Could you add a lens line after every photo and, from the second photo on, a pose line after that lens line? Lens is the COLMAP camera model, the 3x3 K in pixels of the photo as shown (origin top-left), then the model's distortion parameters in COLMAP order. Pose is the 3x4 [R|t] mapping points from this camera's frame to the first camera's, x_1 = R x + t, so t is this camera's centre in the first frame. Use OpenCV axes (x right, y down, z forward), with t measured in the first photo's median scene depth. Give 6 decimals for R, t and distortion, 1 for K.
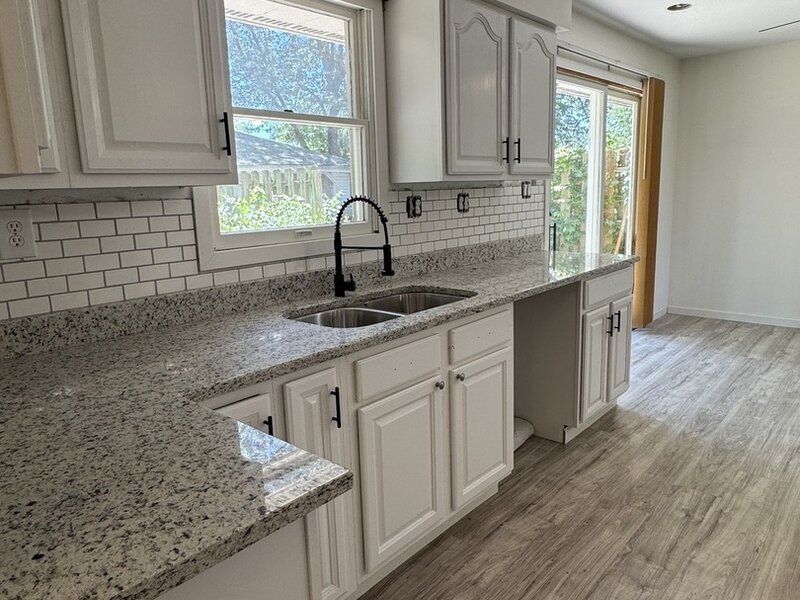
lens RADIAL K [[571.0, 0, 400.0], [0, 571.0, 300.0], [0, 0, 1]] dist [-0.000529, -0.000338]
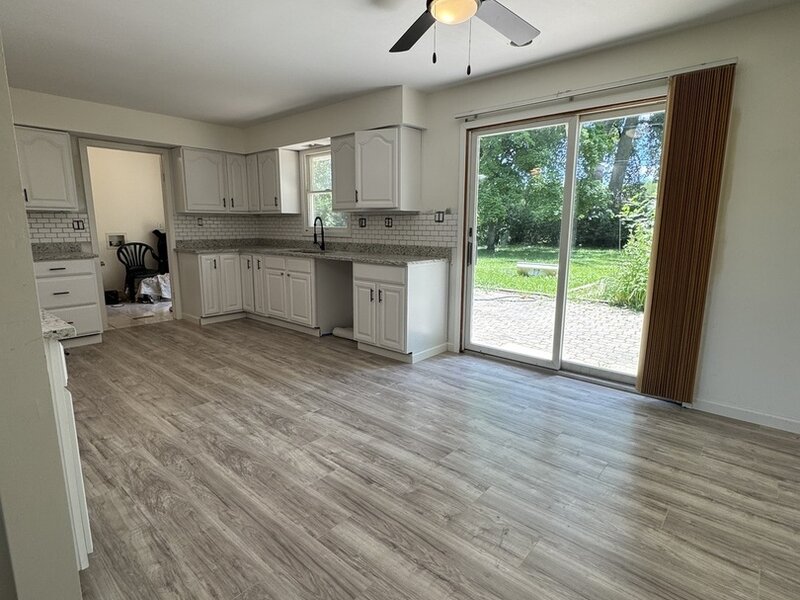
lens RADIAL K [[426.6, 0, 400.0], [0, 426.6, 300.0], [0, 0, 1]] dist [-0.000759, -0.000161]
pose [[0.005525, 0.204103, -0.978934, 1.716495], [-0.196450, 0.960094, 0.199066, -0.226104], [0.980498, 0.191212, 0.045401, 1.075990]]
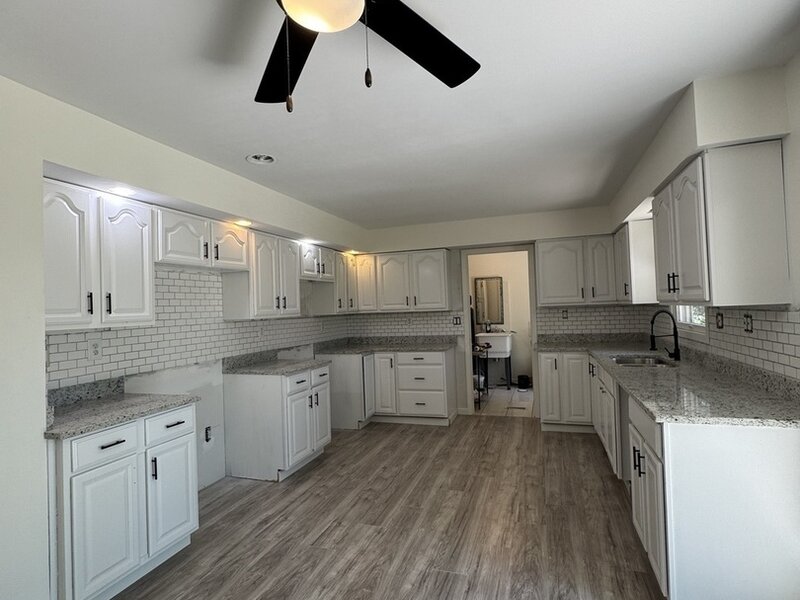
lens RADIAL K [[426.6, 0, 400.0], [0, 426.6, 300.0], [0, 0, 1]] dist [-0.000759, -0.000161]
pose [[-0.917357, 0.058412, -0.393757, 1.055834], [-0.010966, 0.985091, 0.171682, -0.357960], [0.397915, 0.161811, -0.903040, 1.520256]]
